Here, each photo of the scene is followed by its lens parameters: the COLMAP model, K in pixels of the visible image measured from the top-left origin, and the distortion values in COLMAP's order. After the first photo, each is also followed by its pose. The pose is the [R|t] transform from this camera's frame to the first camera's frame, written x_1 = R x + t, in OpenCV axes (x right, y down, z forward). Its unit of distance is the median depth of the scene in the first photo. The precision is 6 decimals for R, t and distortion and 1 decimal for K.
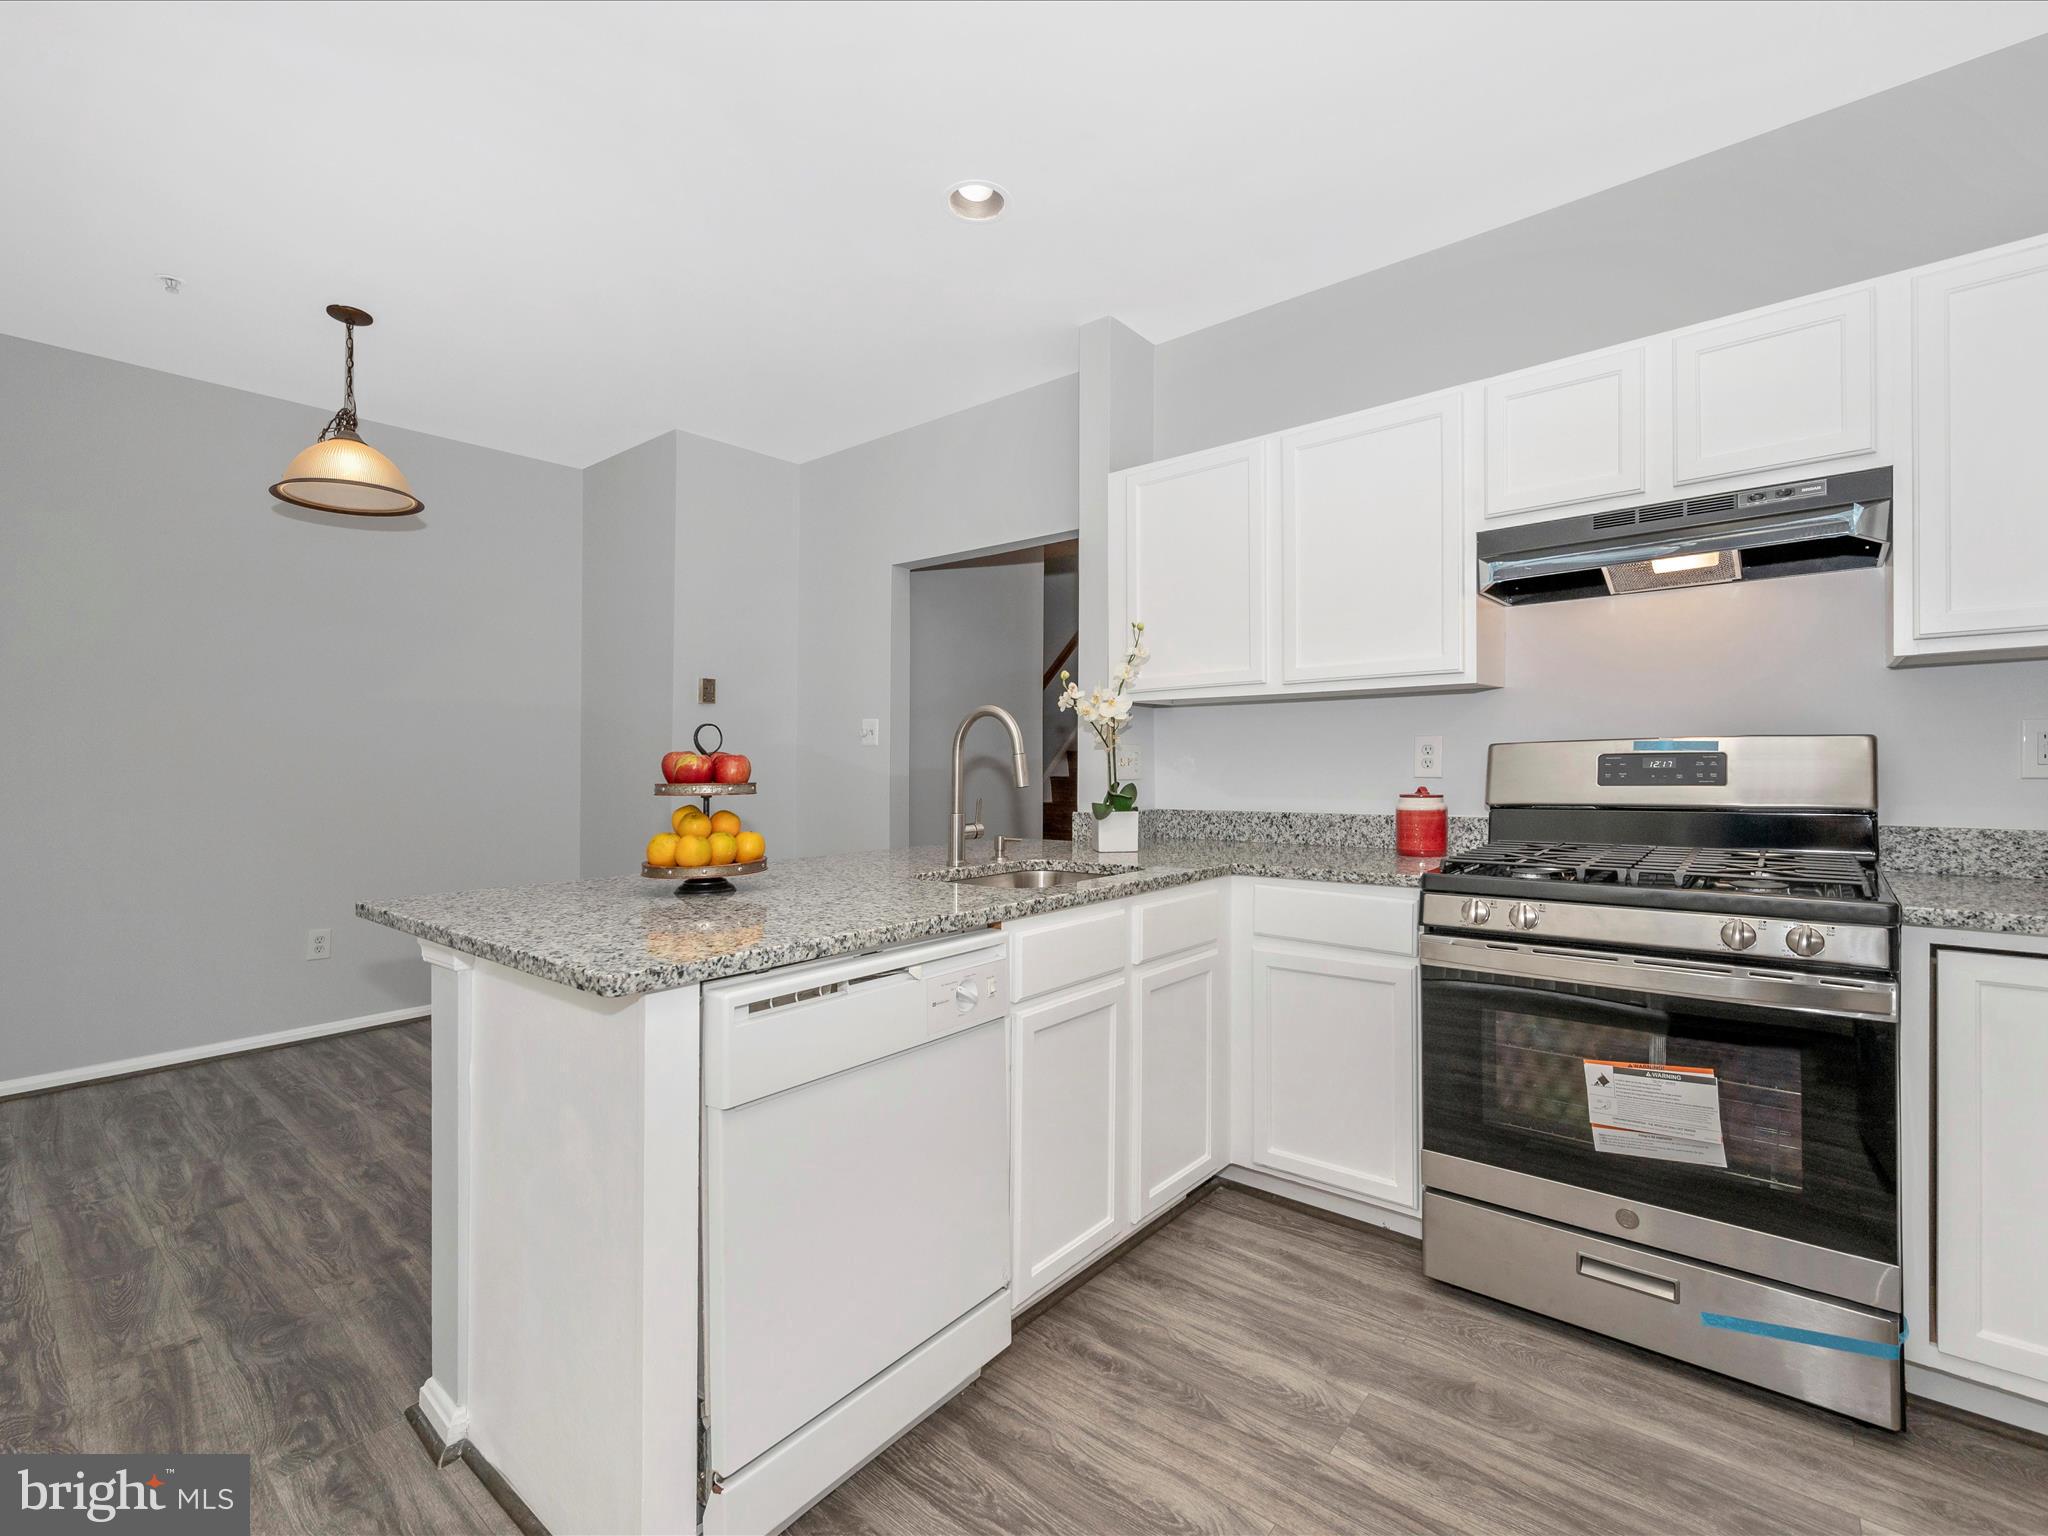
lens RADIAL K [[928.2, 0, 944.1], [0, 928.2, 787.4], [0, 0, 1]] dist [-0.018243, 0.003232]
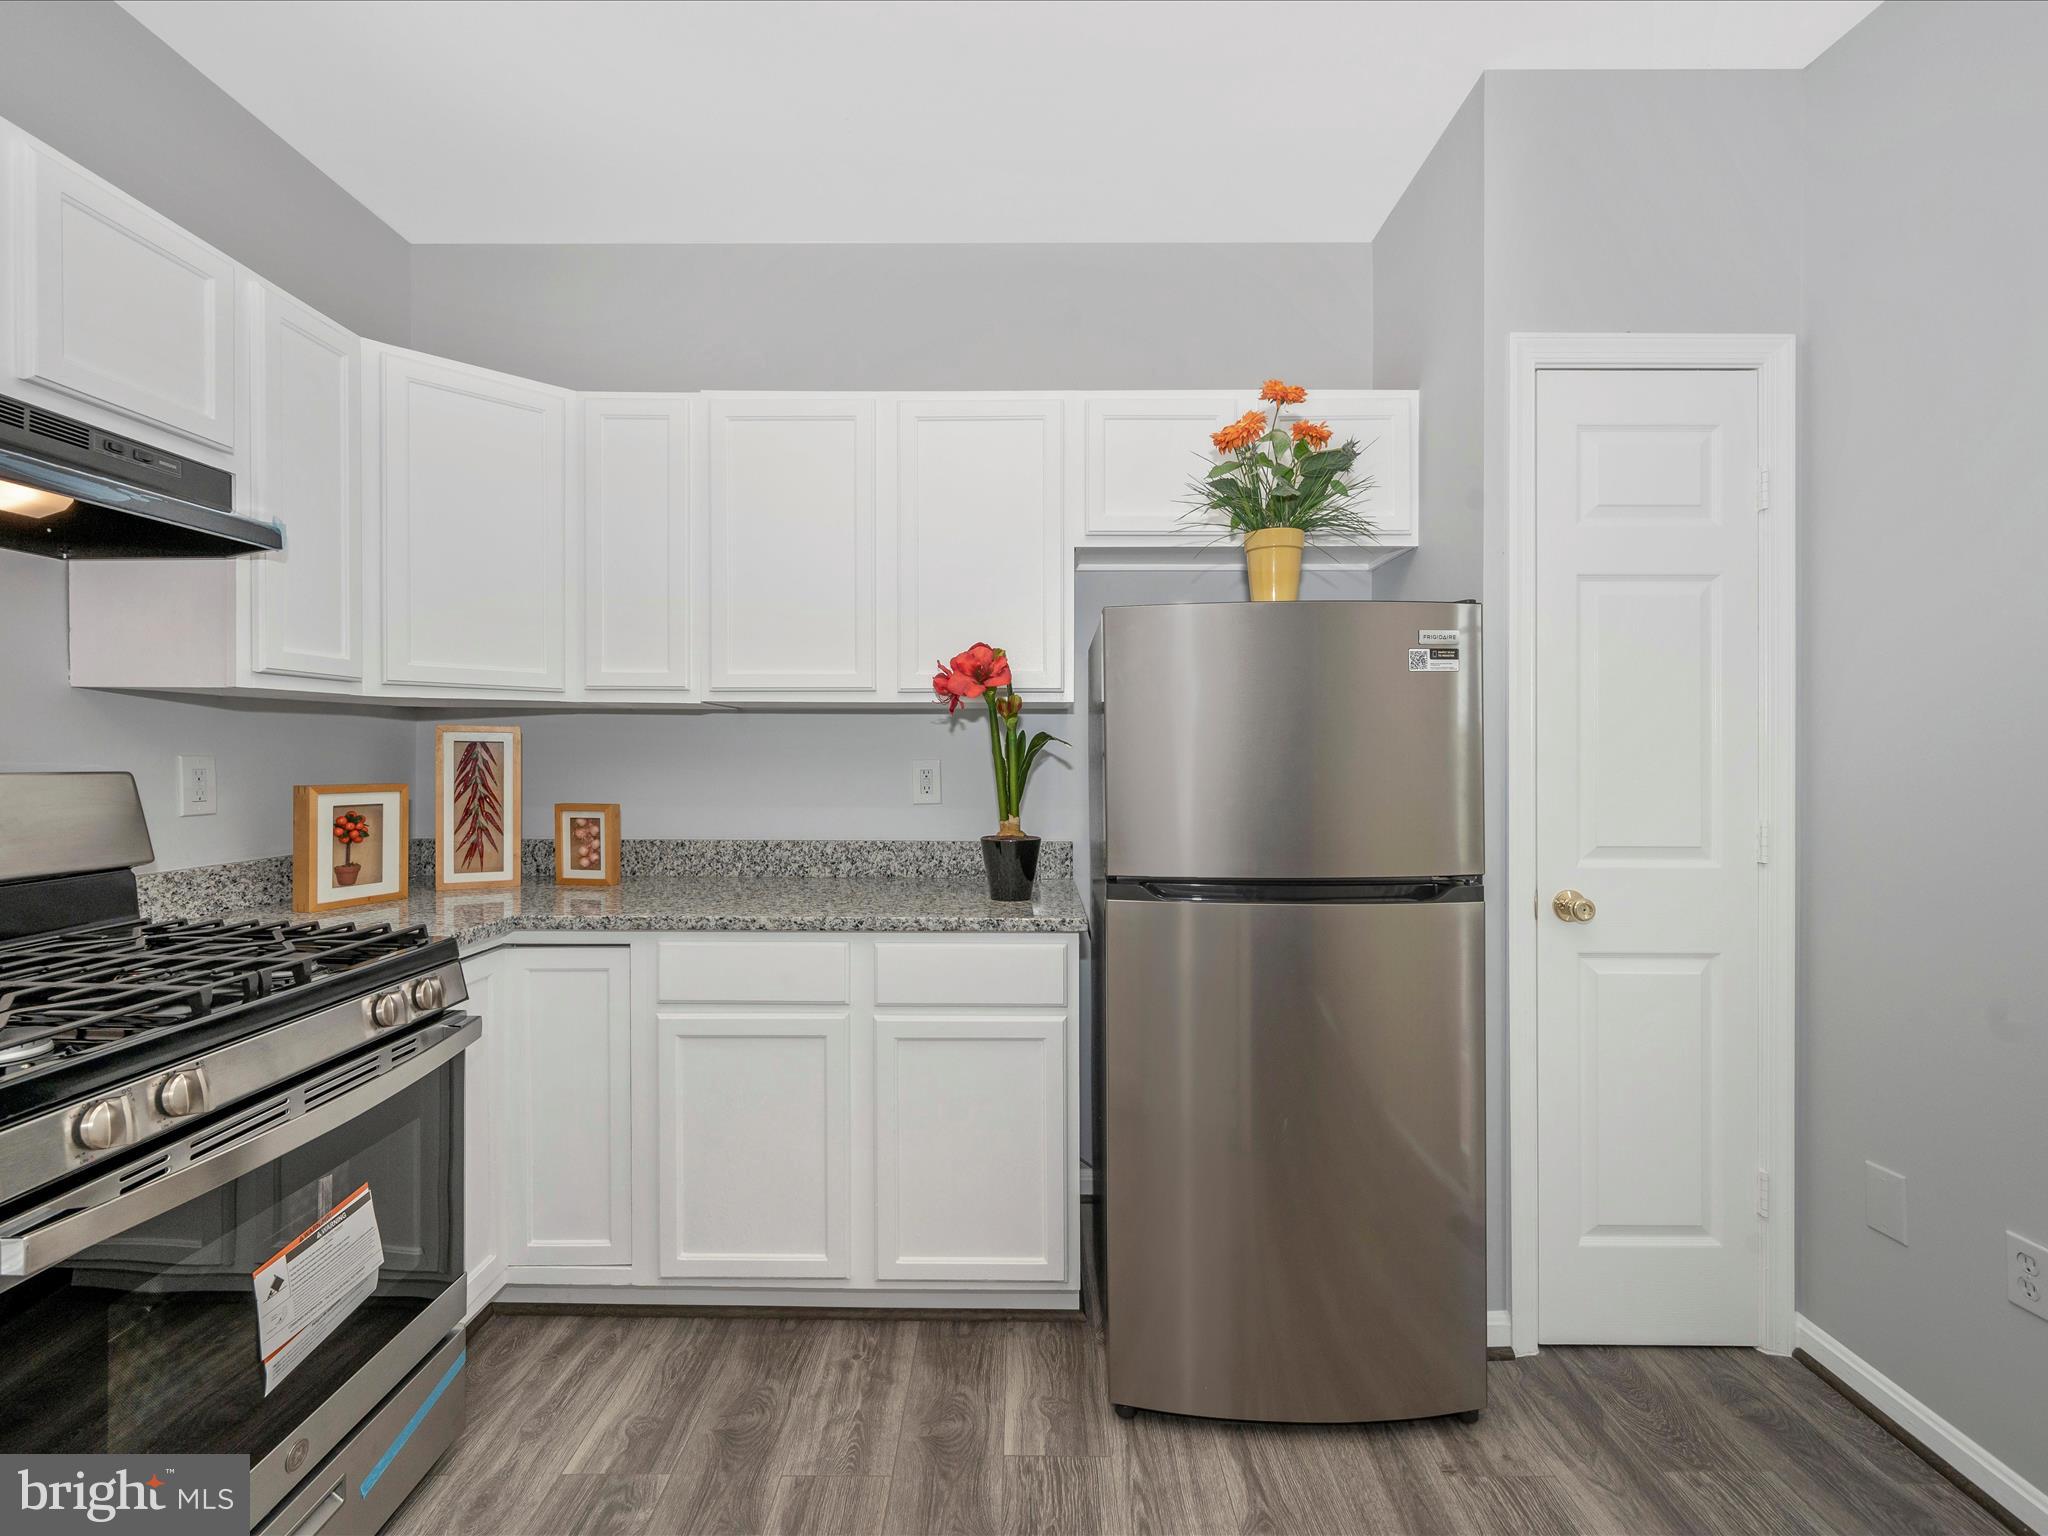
lens RADIAL K [[924.2, 0, 1023.9], [0, 924.2, 775.7], [0, 0, 1]] dist [0.003903, 0.003925]
pose [[-0.692864, -0.007878, 0.721026, -0.137915], [0.024258, 0.999120, 0.034226, -0.057230], [-0.720660, 0.041205, -0.692063, 0.901215]]
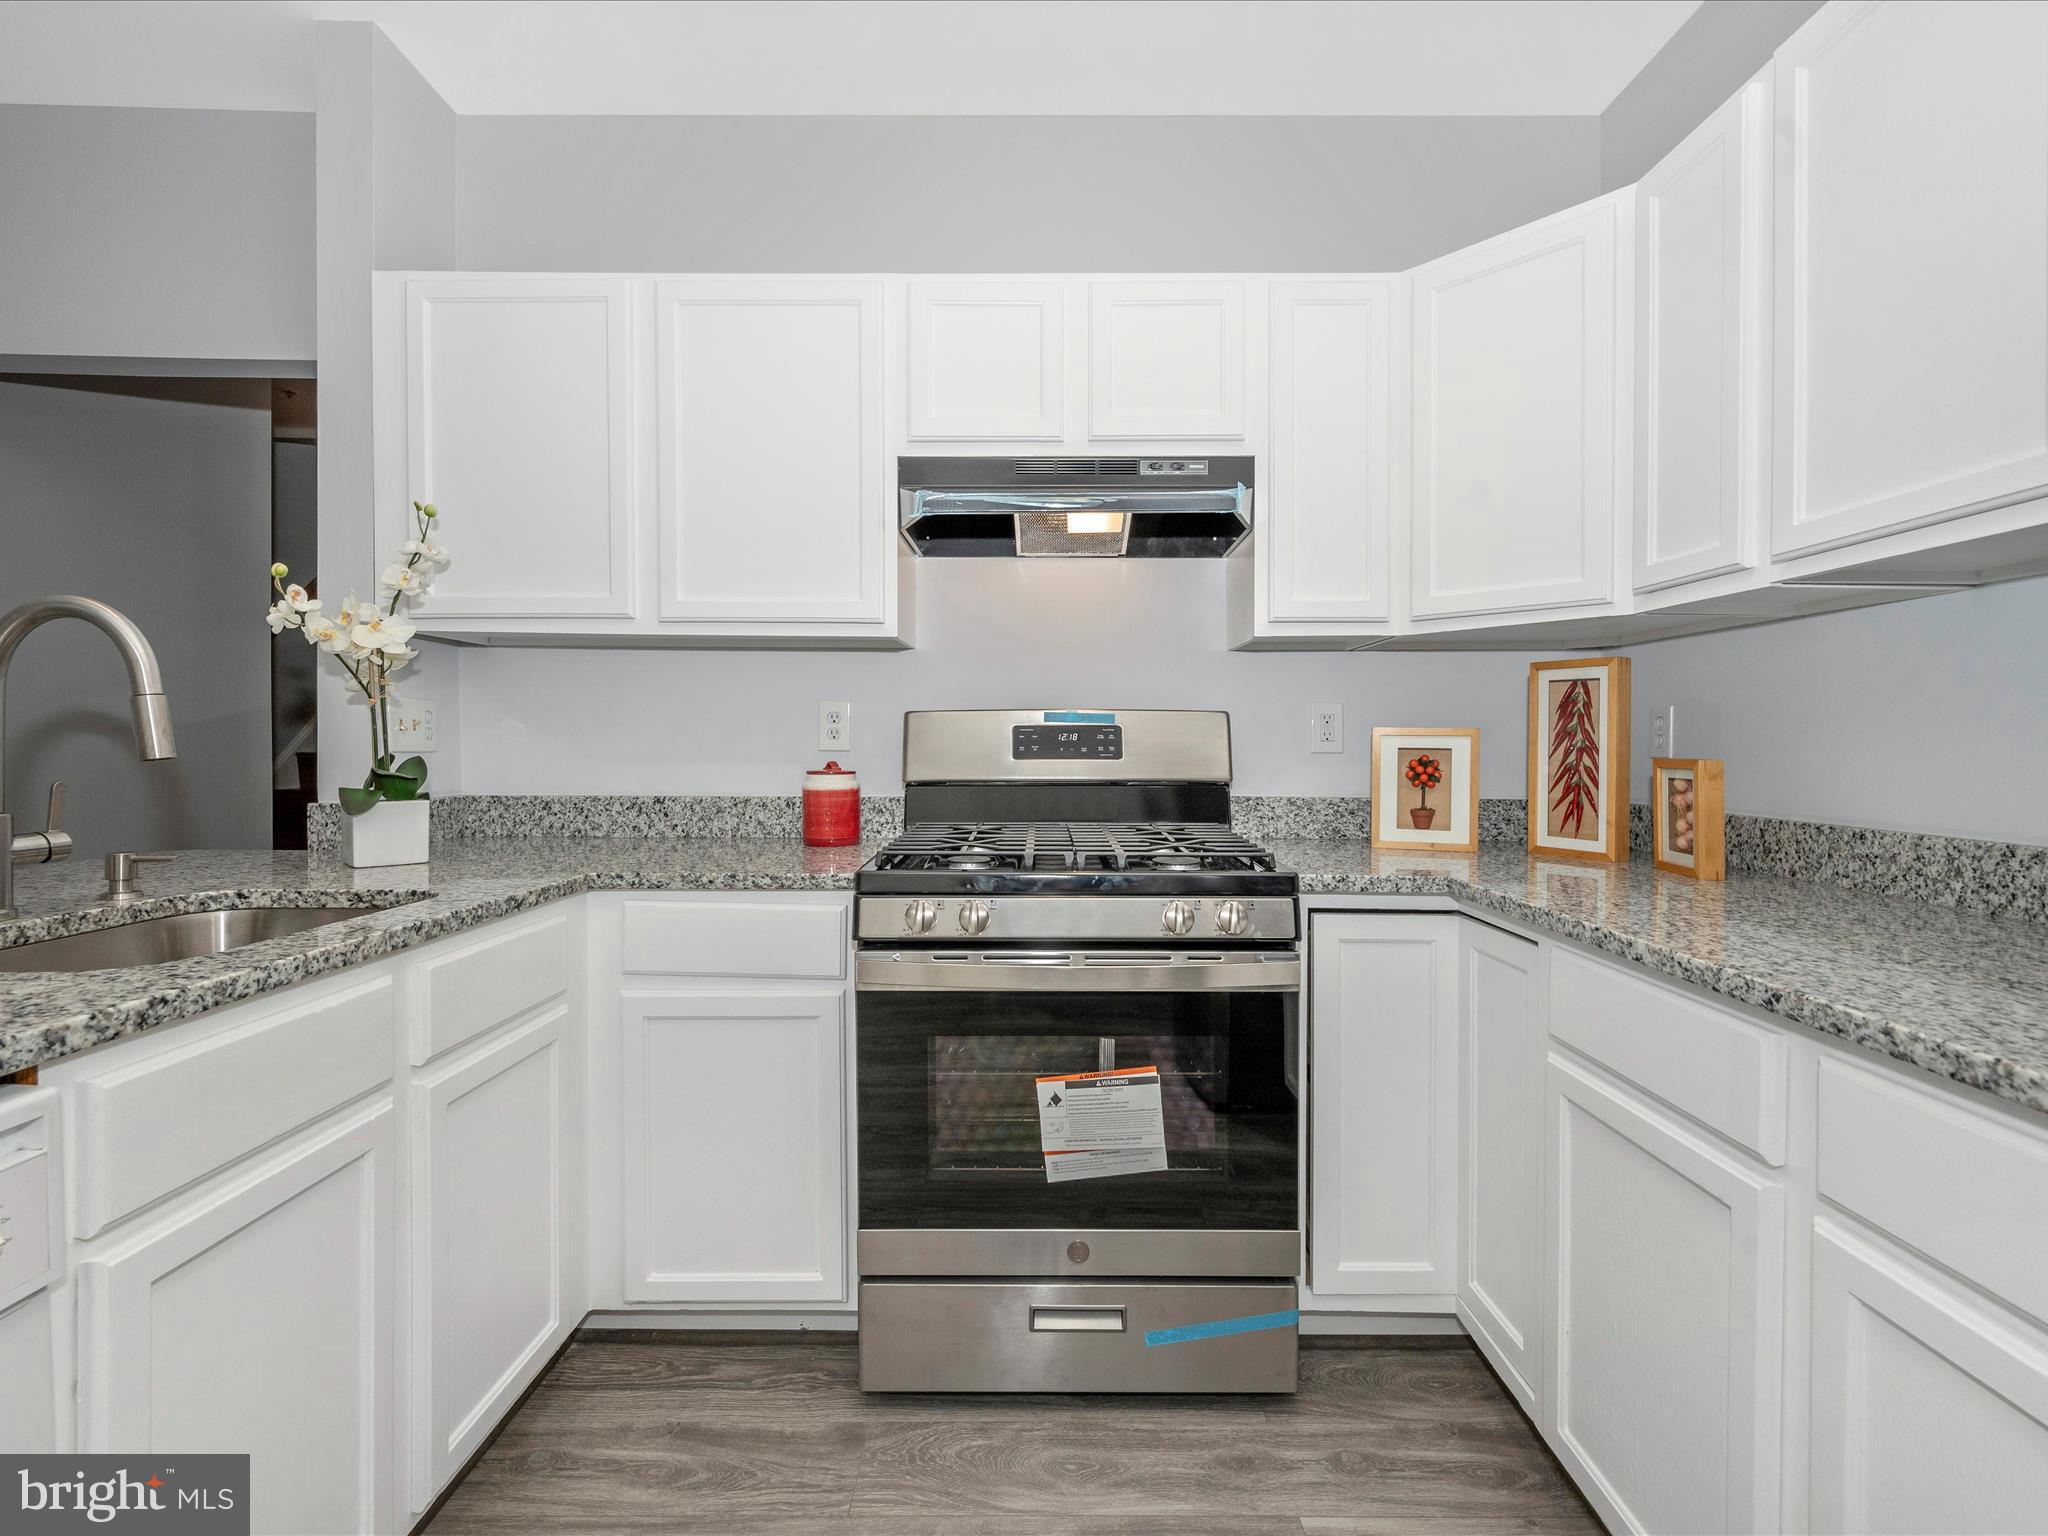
lens RADIAL K [[946.4, 0, 1042.6], [0, 946.4, 774.5], [0, 0, 1]] dist [0.002050, 0.003881]
pose [[0.720436, -0.007462, 0.693481, 0.082677], [0.003402, 0.999968, 0.007225, 0.006801], [-0.693513, -0.002846, 0.720438, 0.319224]]
